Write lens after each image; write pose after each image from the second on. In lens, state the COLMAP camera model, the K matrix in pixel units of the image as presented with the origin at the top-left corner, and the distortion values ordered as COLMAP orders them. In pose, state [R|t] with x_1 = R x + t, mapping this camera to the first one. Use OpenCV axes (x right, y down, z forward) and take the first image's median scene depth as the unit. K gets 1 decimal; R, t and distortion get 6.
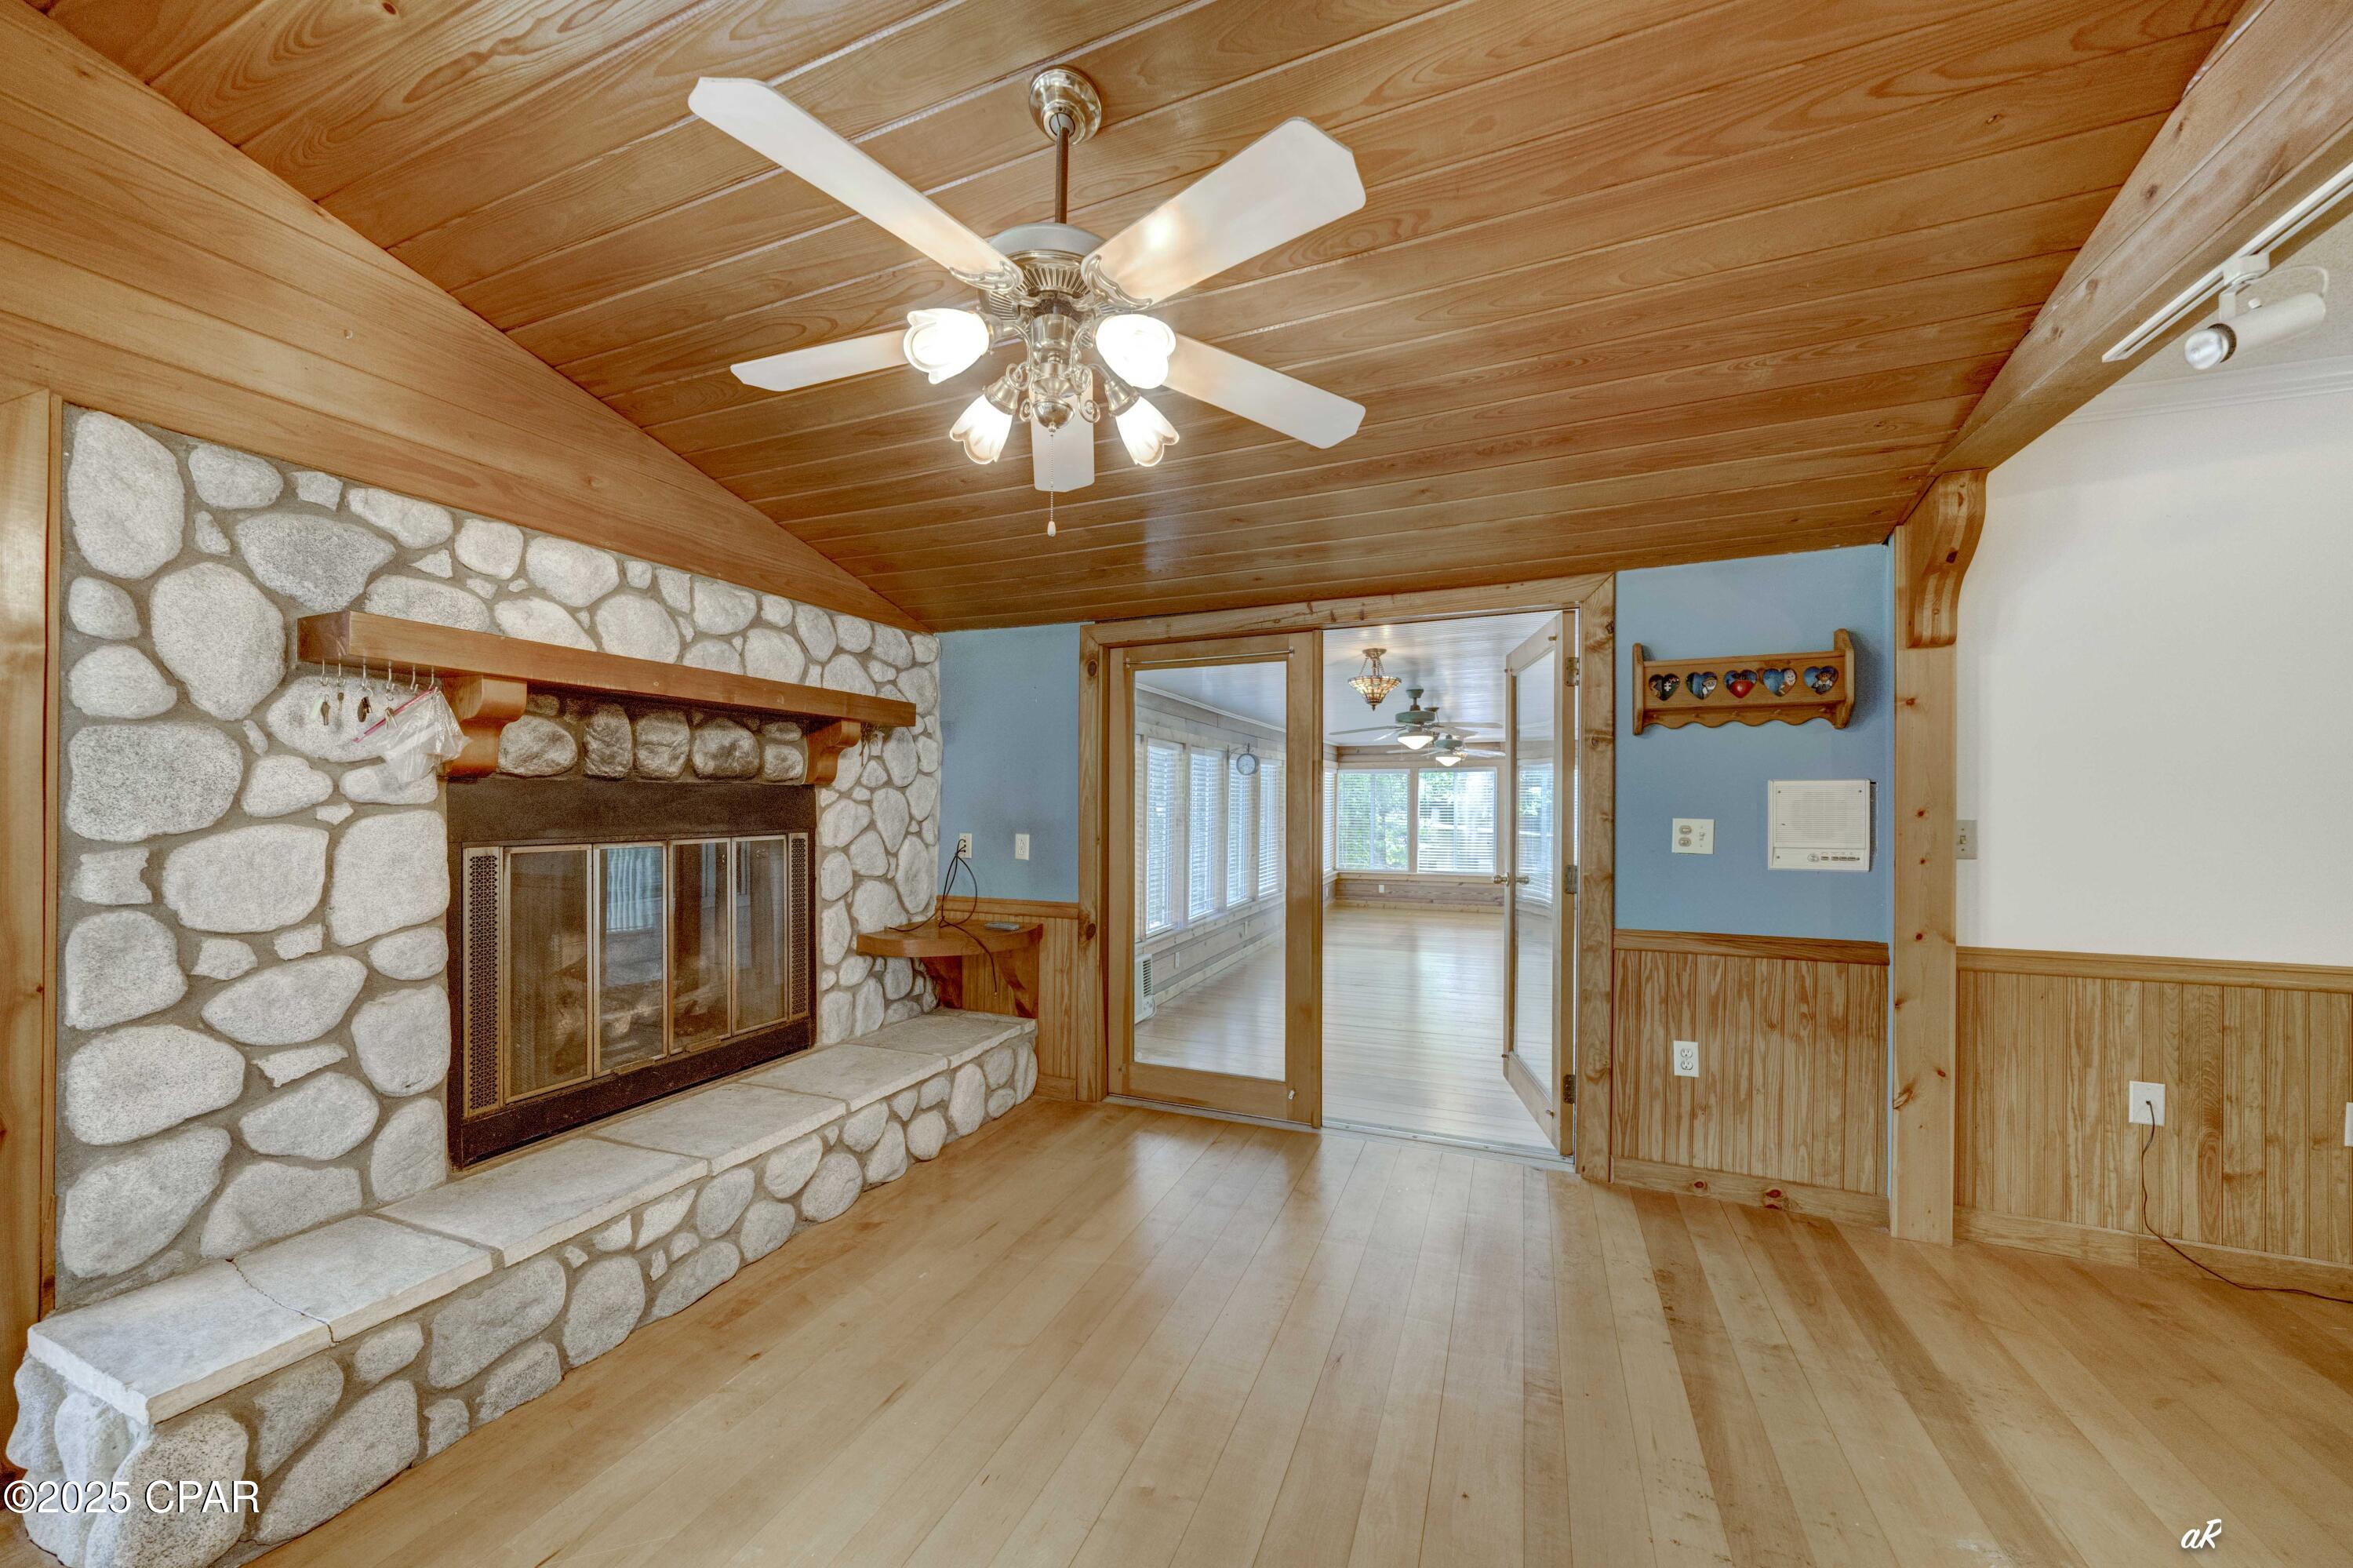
lens RADIAL K [[845.9, 0, 1186.1], [0, 845.9, 802.7], [0, 0, 1]] dist [-0.002919, -0.000507]
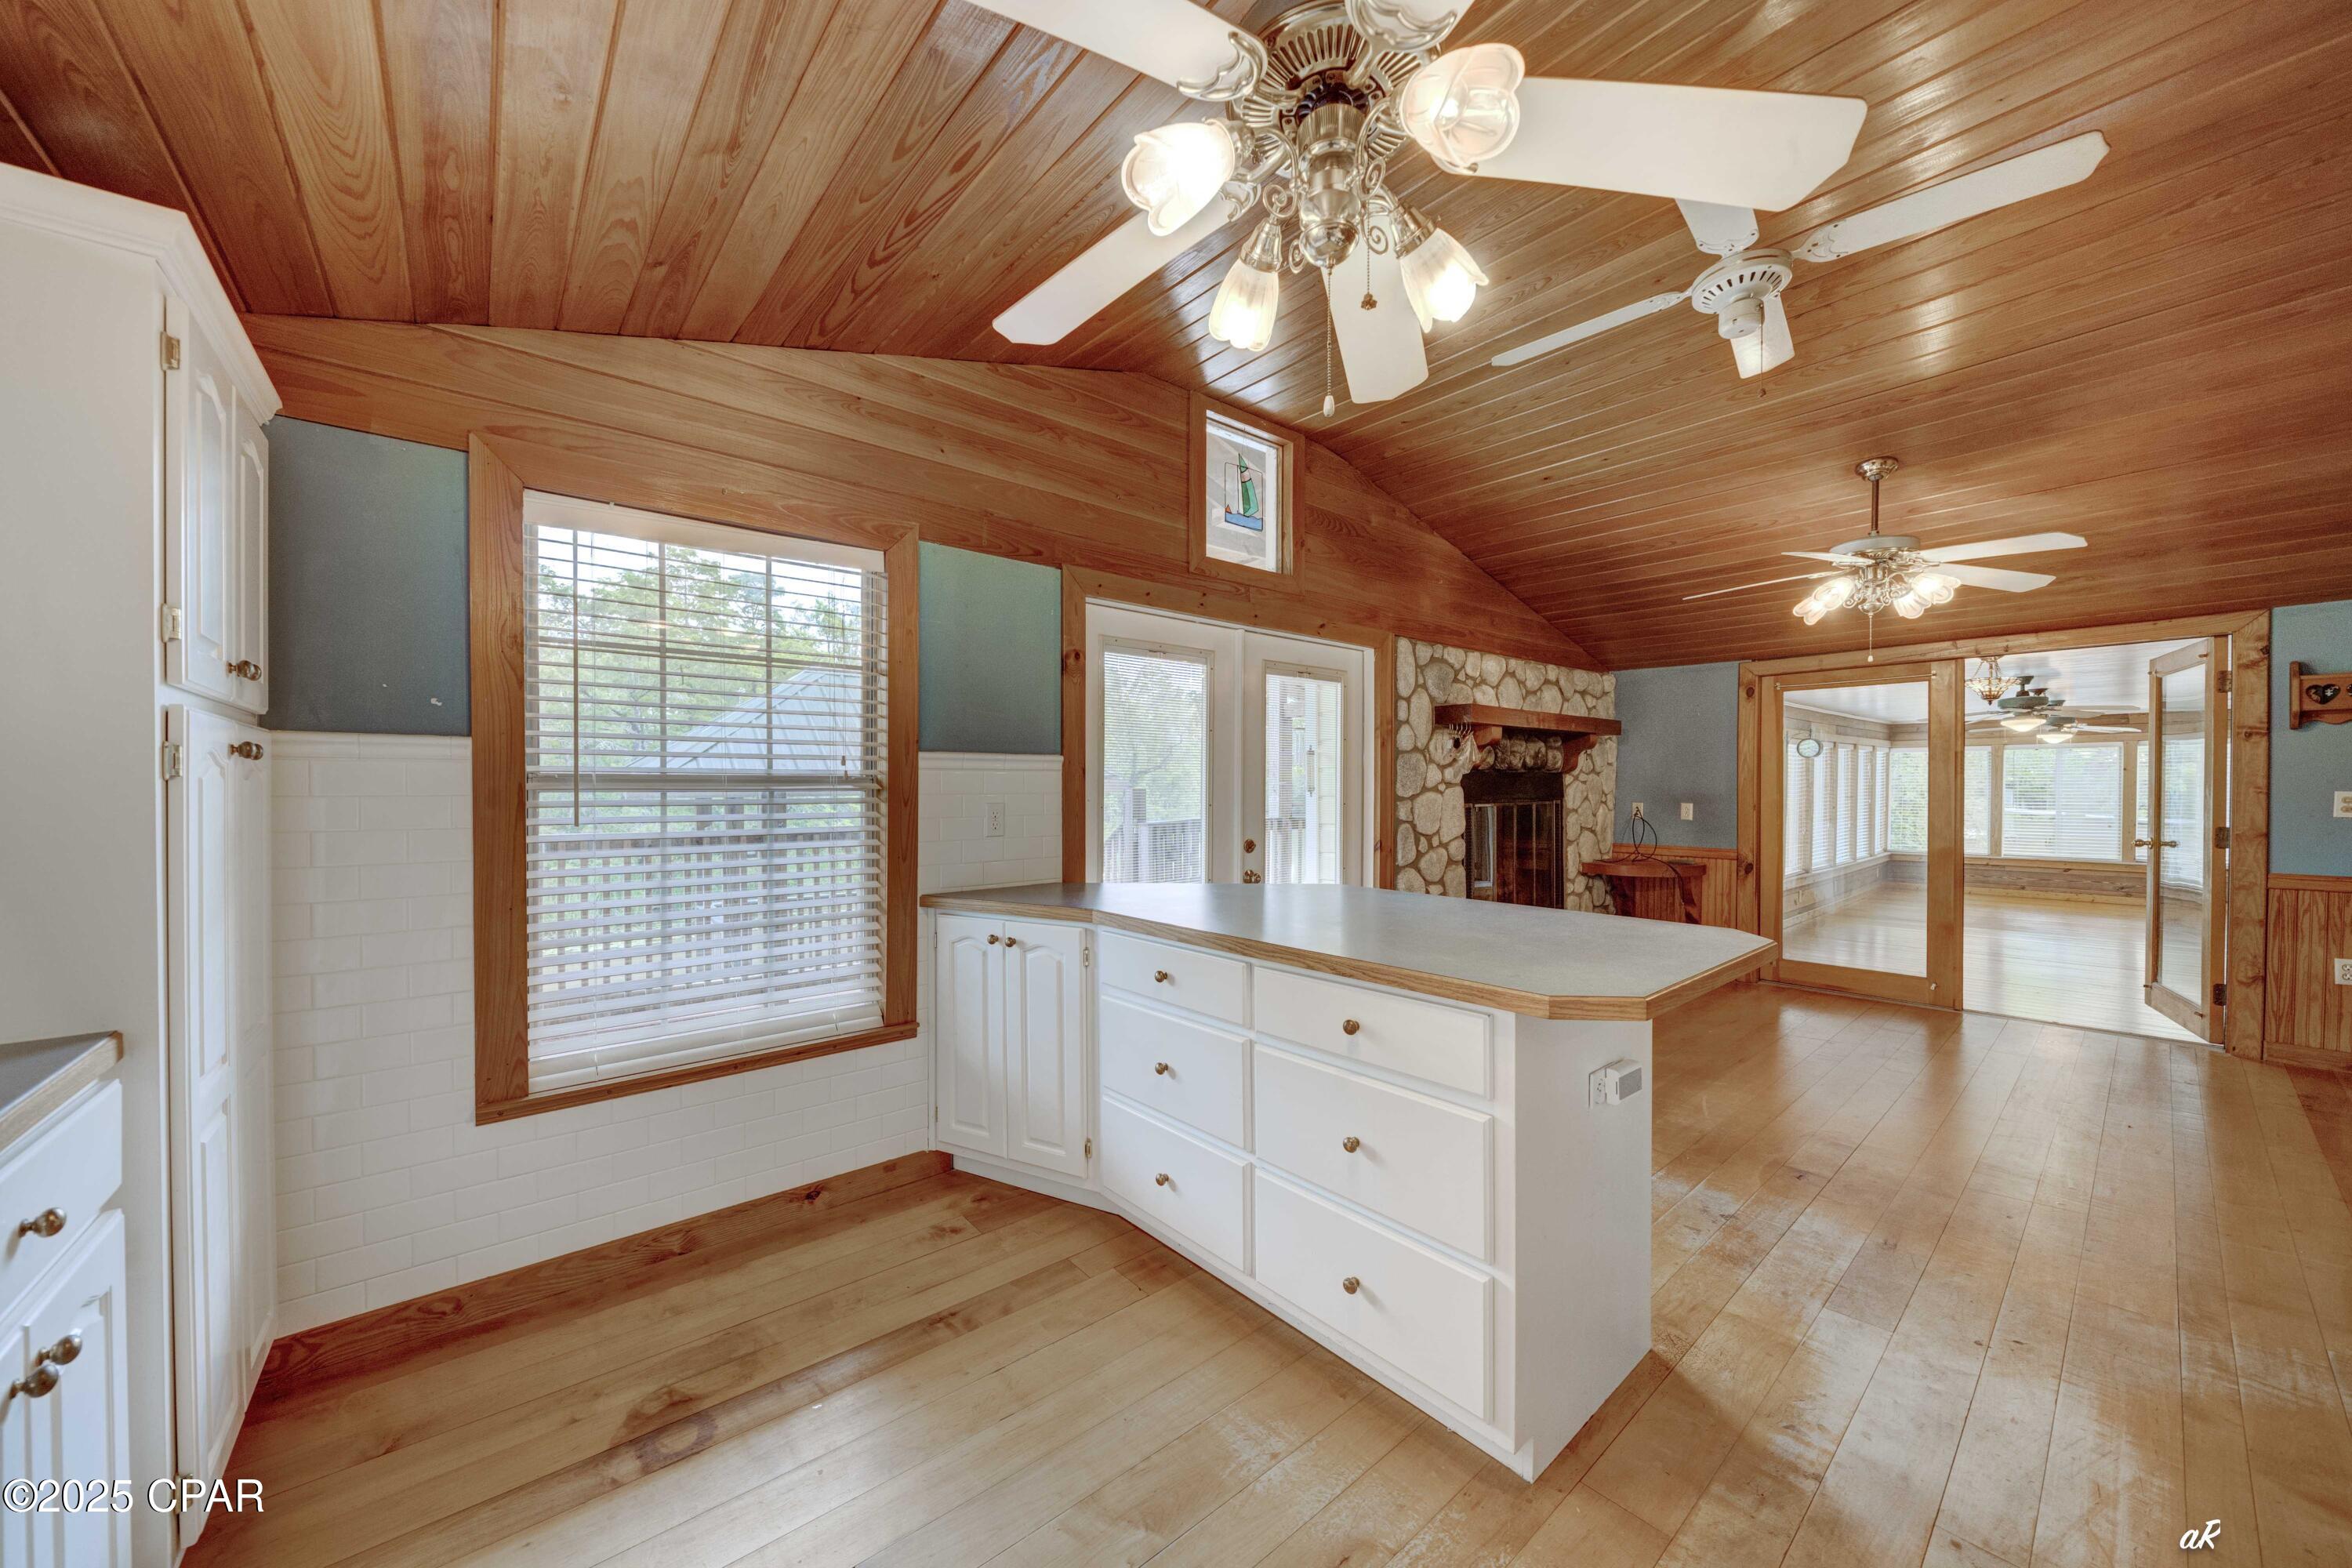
lens RADIAL K [[806.5, 0, 1185.2], [0, 806.5, 789.5], [0, 0, 1]] dist [-0.005844, 0.000355]
pose [[0.875149, 0.000054, -0.483853, -0.396372], [0.003173, 0.999978, 0.005850, 0.002105], [0.483842, -0.006655, 0.875130, -0.966390]]
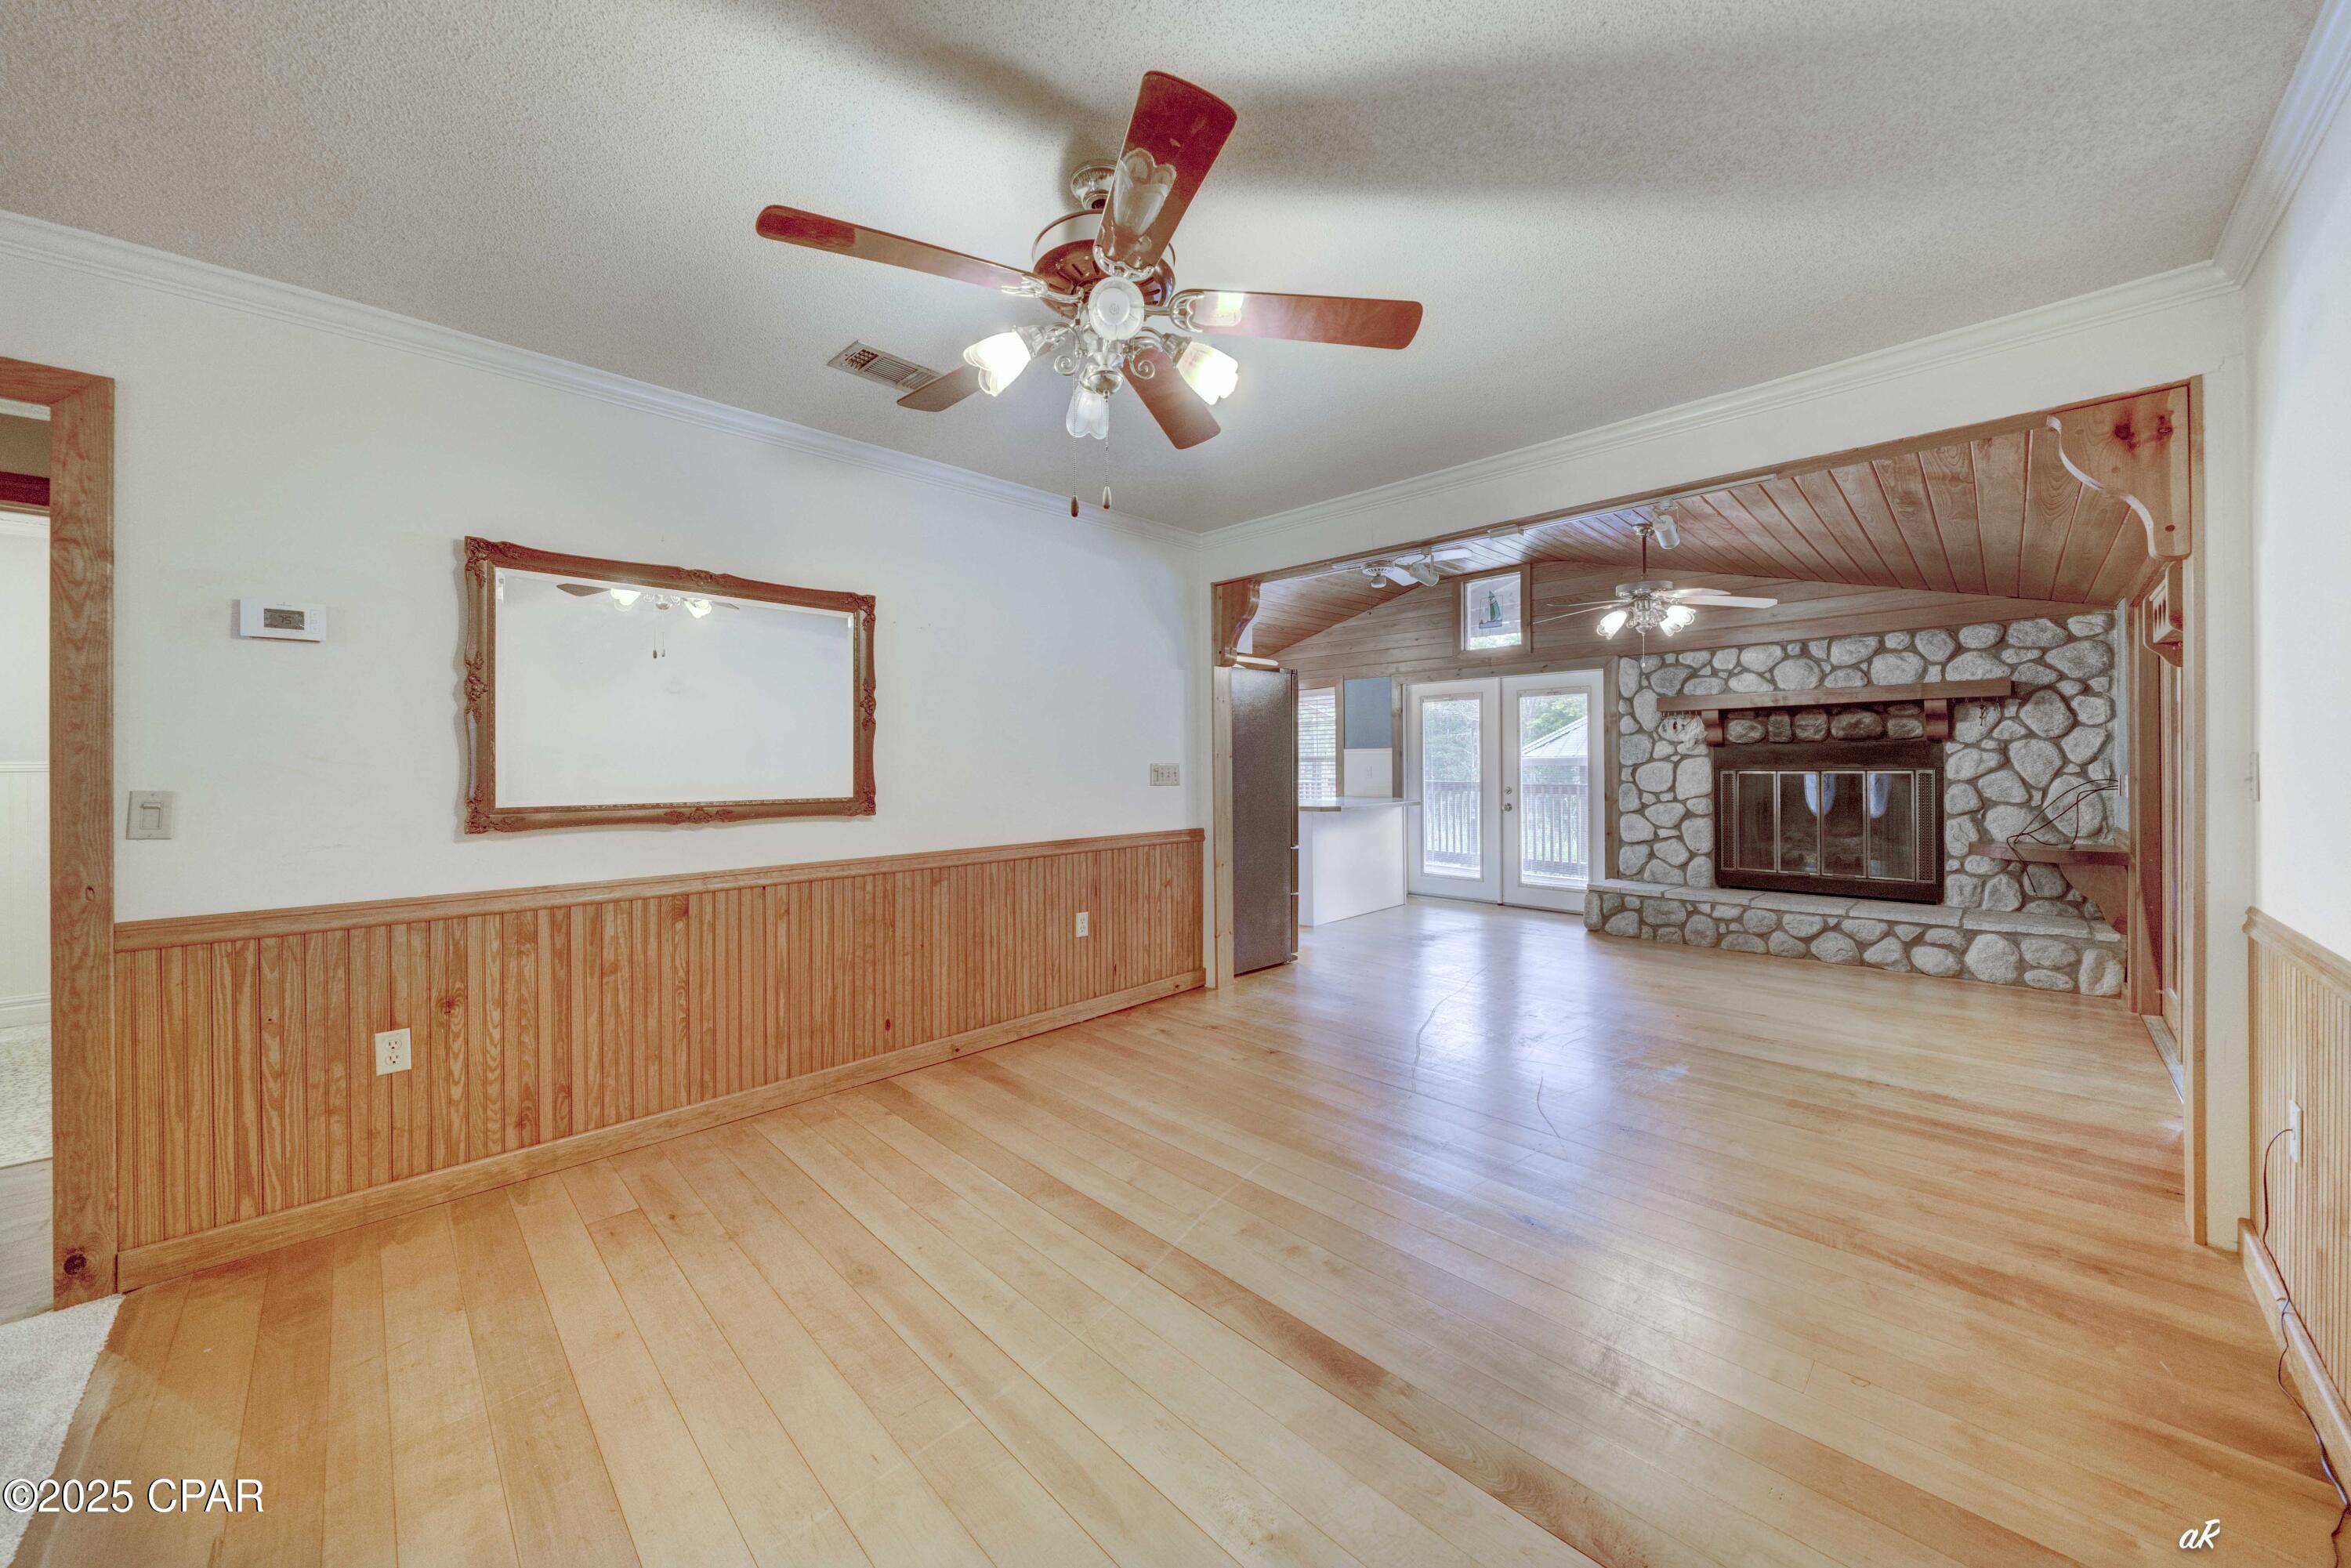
lens RADIAL K [[806.1, 0, 1191.7], [0, 806.1, 761.2], [0, 0, 1]] dist [-0.005844, 0.000355]
pose [[-0.378172, -0.004603, -0.925724, 1.829067], [0.006646, 0.999948, -0.007687, 0.025967], [0.925712, -0.009059, -0.378122, 0.328254]]
